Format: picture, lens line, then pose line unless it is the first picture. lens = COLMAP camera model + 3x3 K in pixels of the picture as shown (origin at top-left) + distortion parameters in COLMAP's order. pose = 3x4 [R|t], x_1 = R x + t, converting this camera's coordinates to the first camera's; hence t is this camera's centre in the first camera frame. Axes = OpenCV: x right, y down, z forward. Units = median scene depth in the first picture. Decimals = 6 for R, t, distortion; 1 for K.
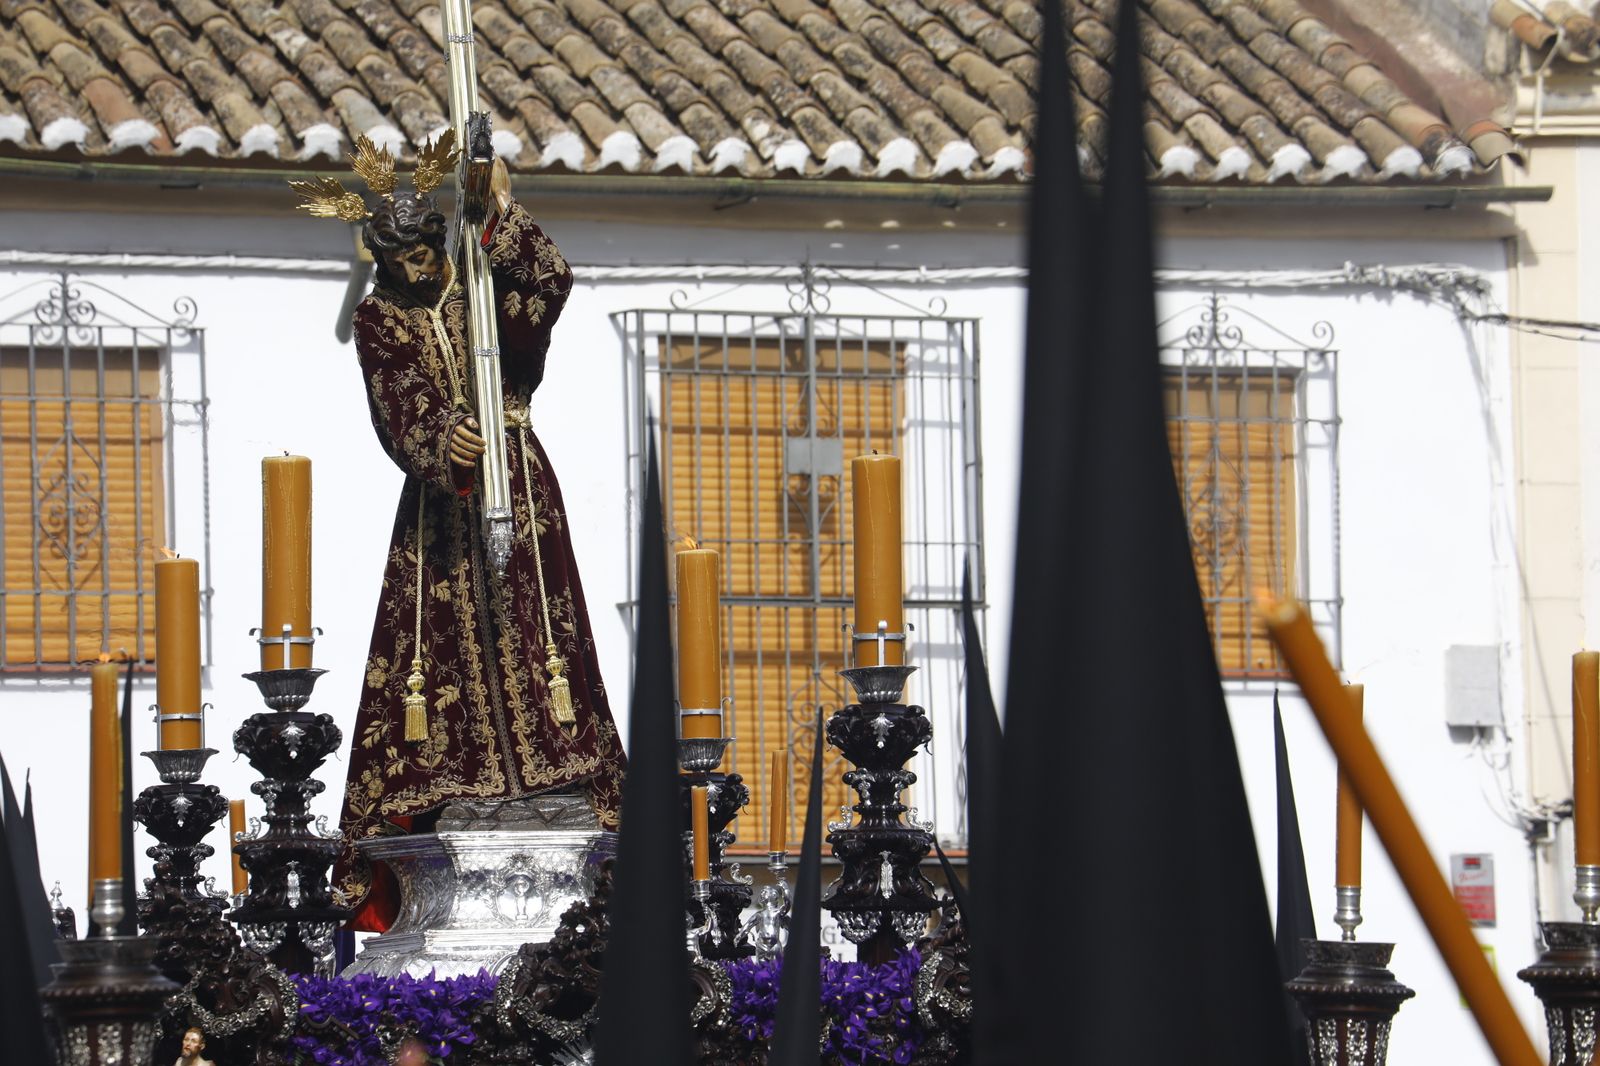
lens RADIAL K [[10653.4, 0, 800.0], [0, 10653.4, 533.0], [0, 0, 1]] dist [3.923688, -4.052257]
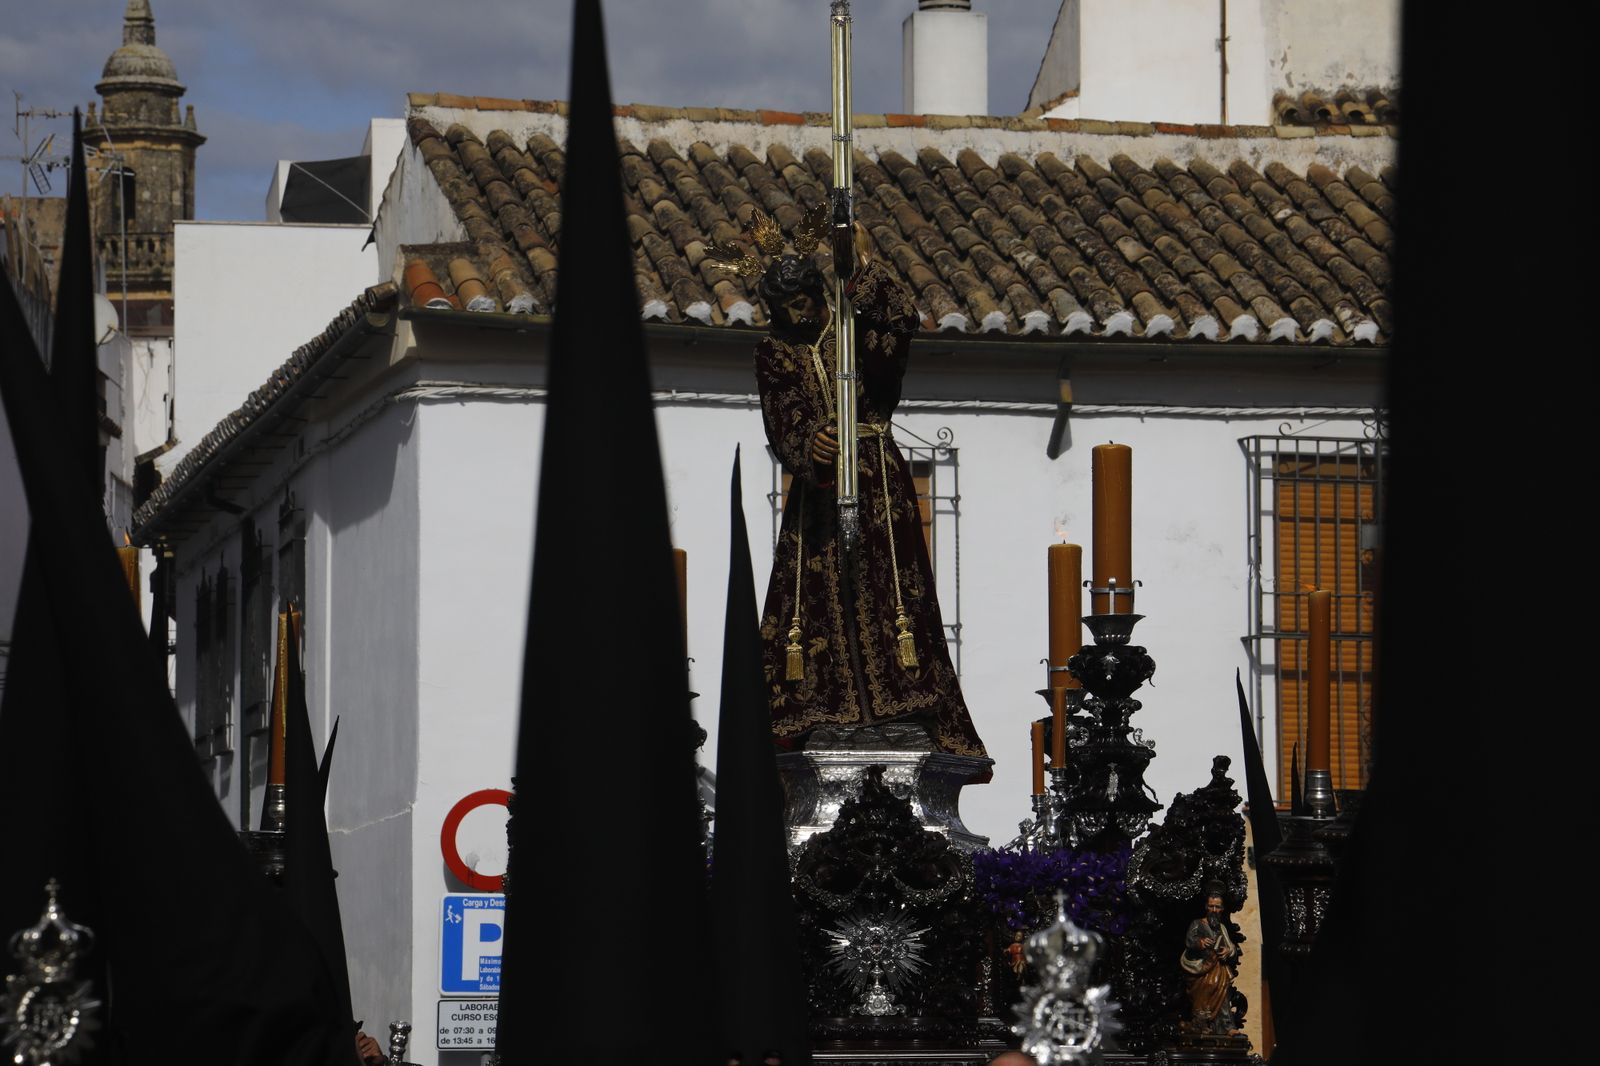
lens RADIAL K [[6077.7, 0, 800.0], [0, 6077.7, 533.0], [0, 0, 1]] dist [0.857008, 1.376463]
pose [[0.990284, 0.002512, -0.139034, 0.065837], [-0.005454, 0.999769, -0.020790, 0.016853], [0.138949, 0.021346, 0.990069, 0.278300]]
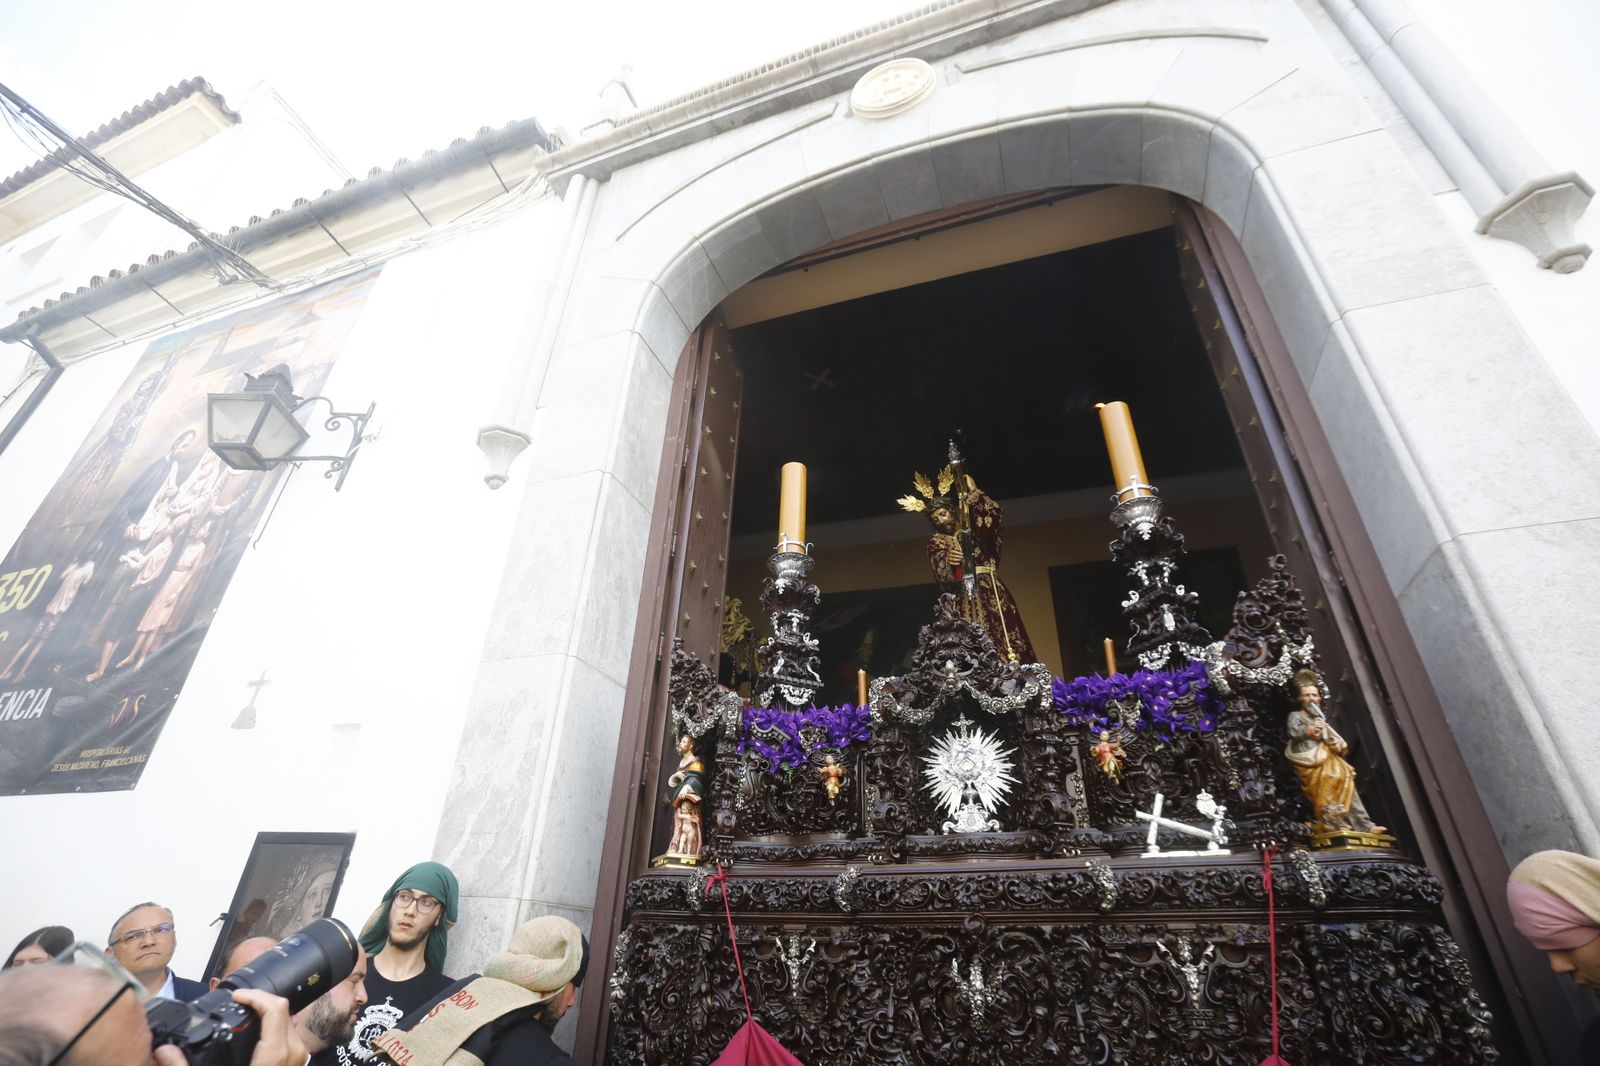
lens RADIAL K [[736.0, 0, 789.7], [0, 736.0, 538.6], [0, 0, 1]] dist [-0.088139, 0.039442]
pose [[0.883537, -0.202763, -0.422197, 0.005693], [-0.014389, 0.889256, -0.457184, 0.062534], [0.468141, 0.410014, 0.782772, 0.842098]]
